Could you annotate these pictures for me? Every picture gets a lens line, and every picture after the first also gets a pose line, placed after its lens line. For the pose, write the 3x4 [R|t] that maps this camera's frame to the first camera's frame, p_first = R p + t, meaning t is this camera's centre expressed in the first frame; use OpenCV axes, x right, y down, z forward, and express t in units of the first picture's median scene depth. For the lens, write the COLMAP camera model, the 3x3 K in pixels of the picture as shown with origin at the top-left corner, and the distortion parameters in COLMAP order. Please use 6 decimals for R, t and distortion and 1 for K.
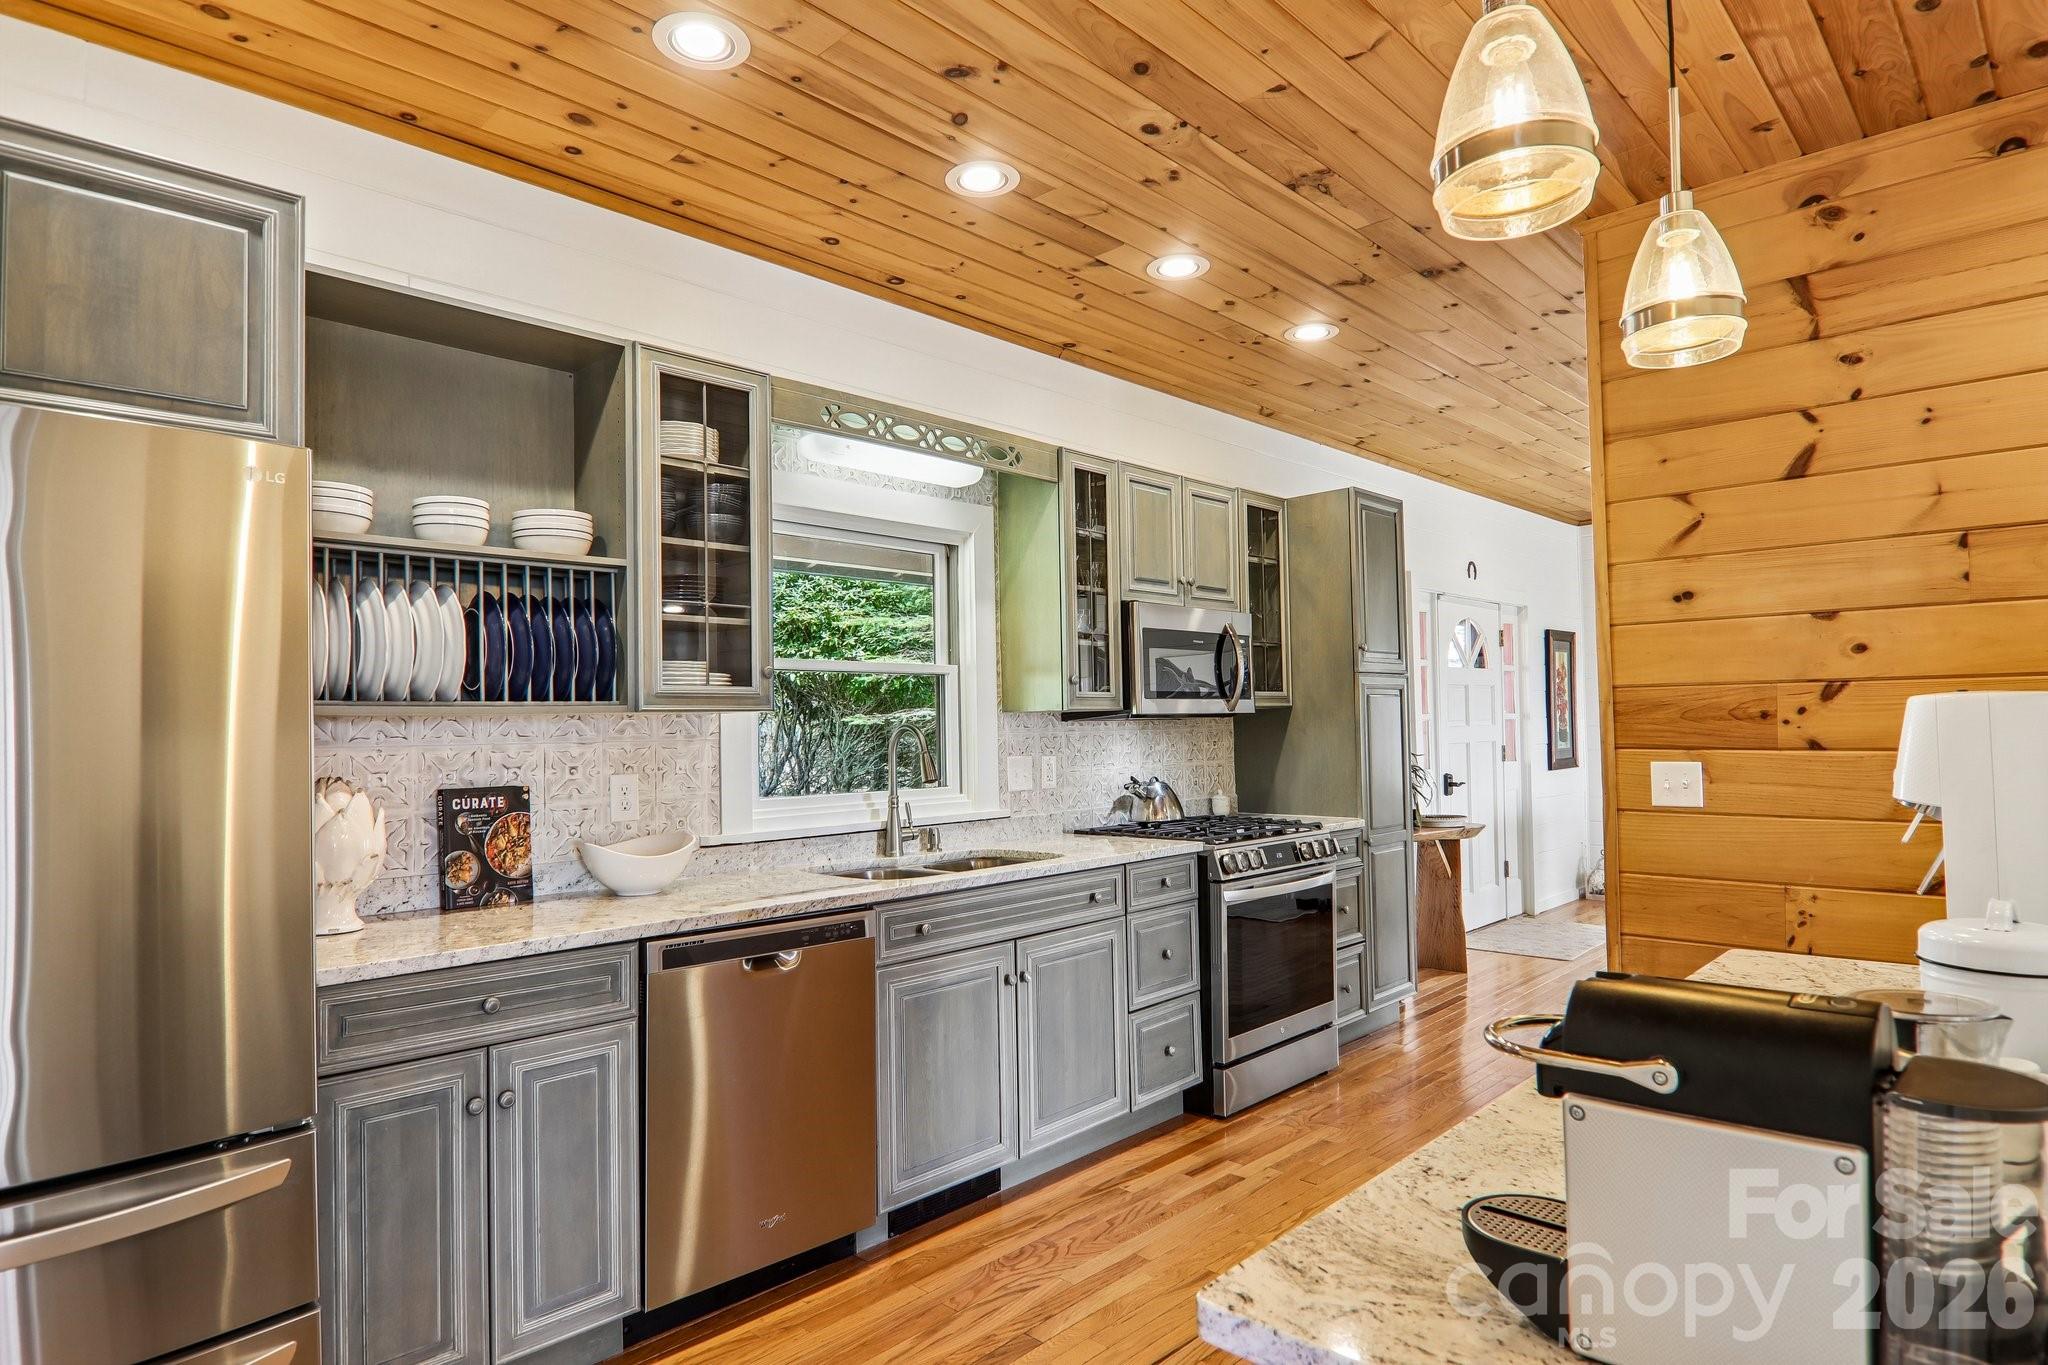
lens RADIAL K [[1136.9, 0, 1036.7], [0, 1136.9, 686.8], [0, 0, 1]] dist [-0.021959, -0.011644]
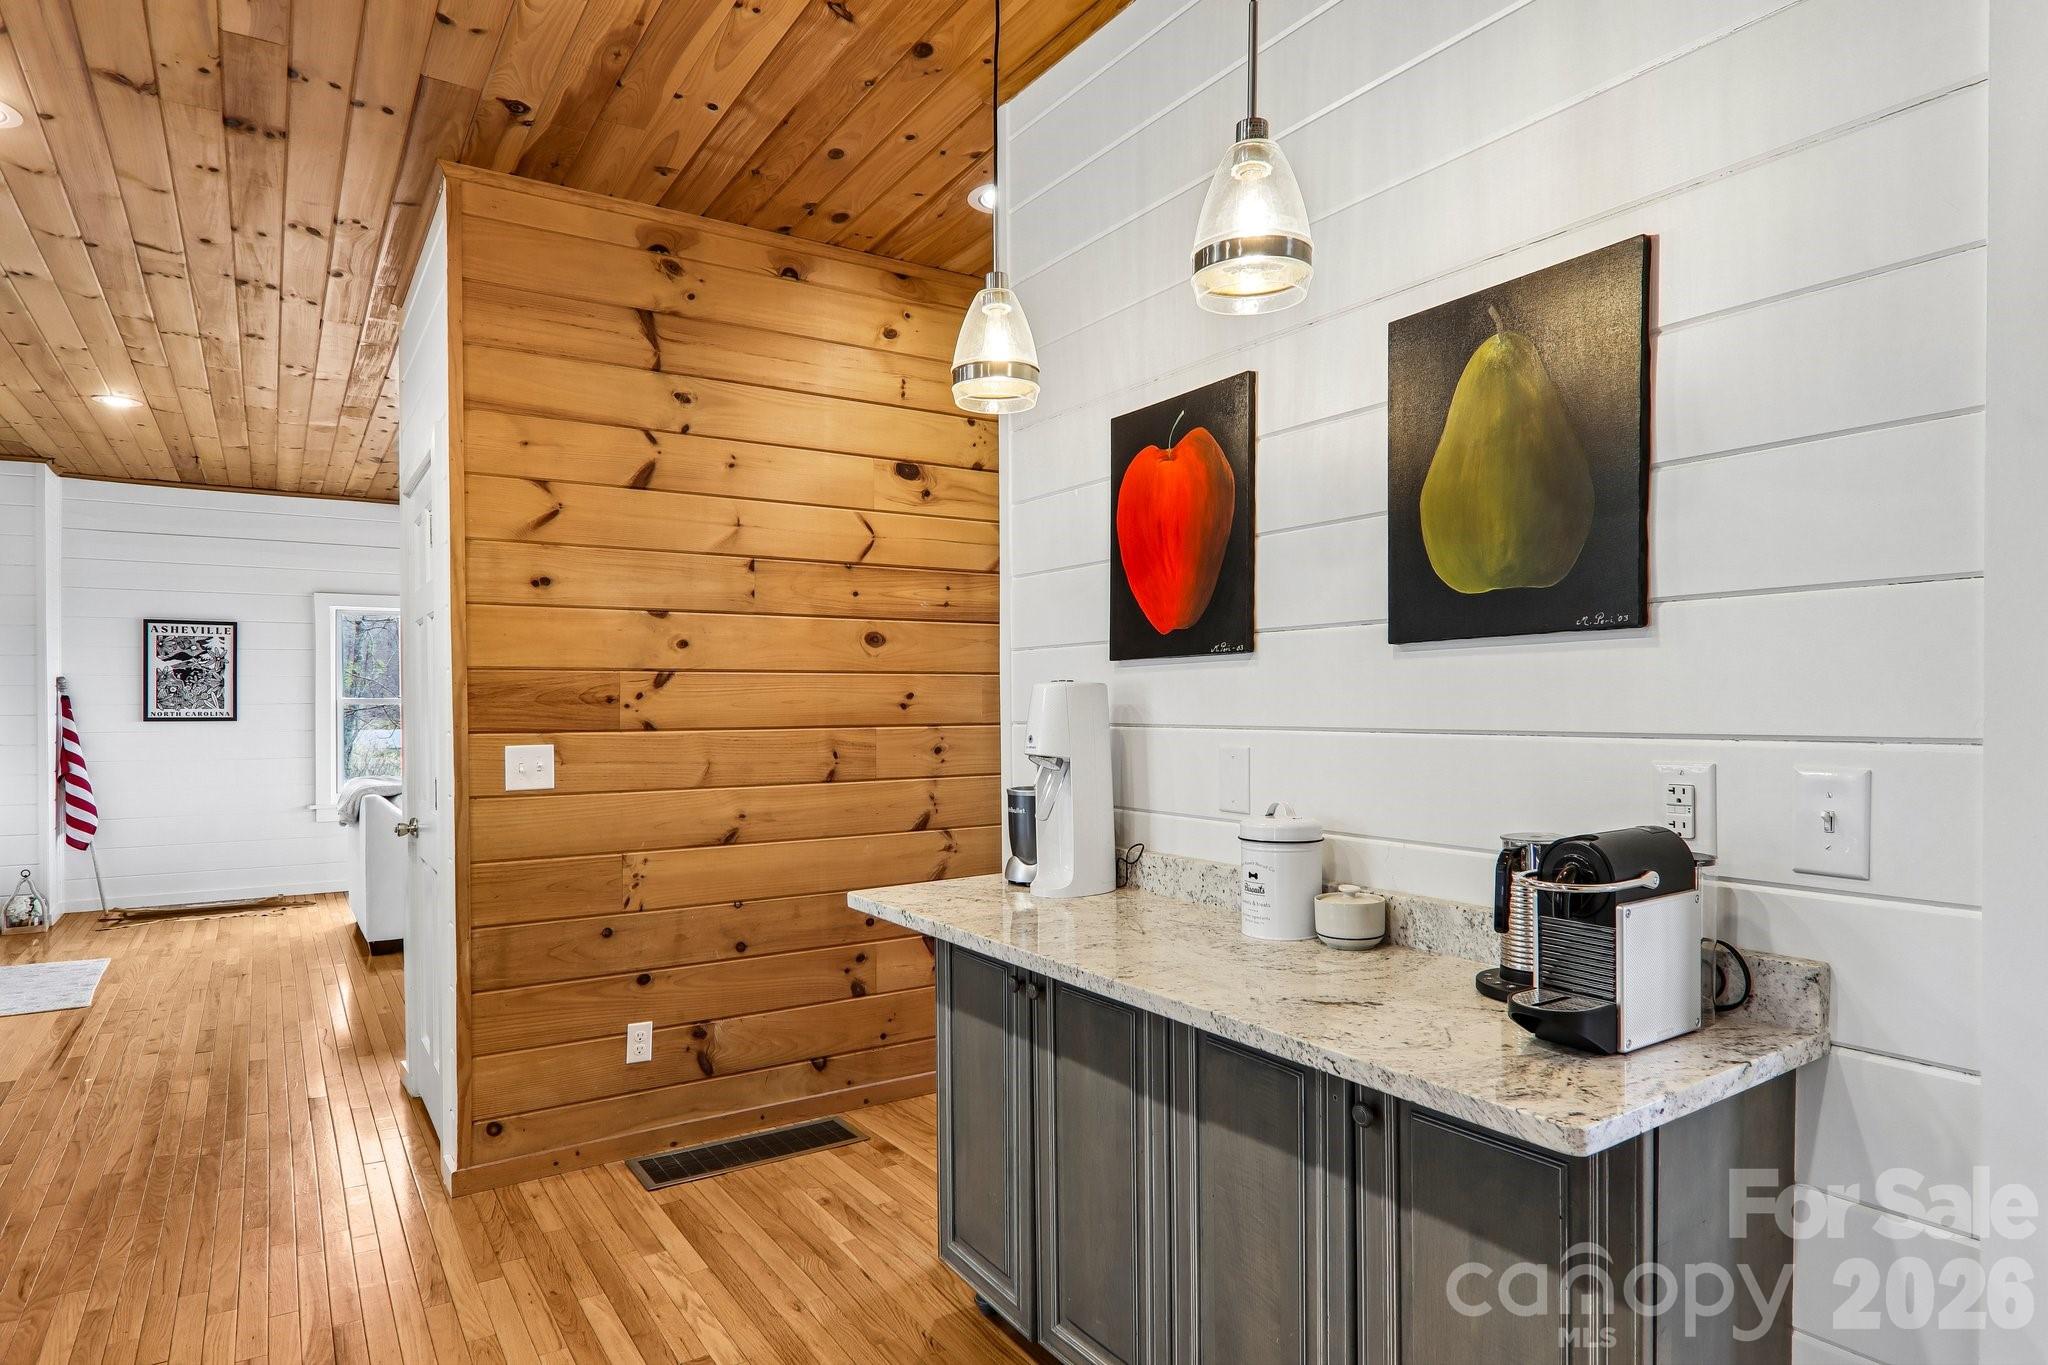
lens RADIAL K [[1136.9, 0, 1034.9], [0, 1136.9, 698.3], [0, 0, 1]] dist [-0.021959, -0.011644]
pose [[0.198680, 0.011915, 0.979992, -0.350929], [-0.028981, 0.999560, -0.006277, 0.018941], [-0.979636, -0.027154, 0.198938, 0.379847]]
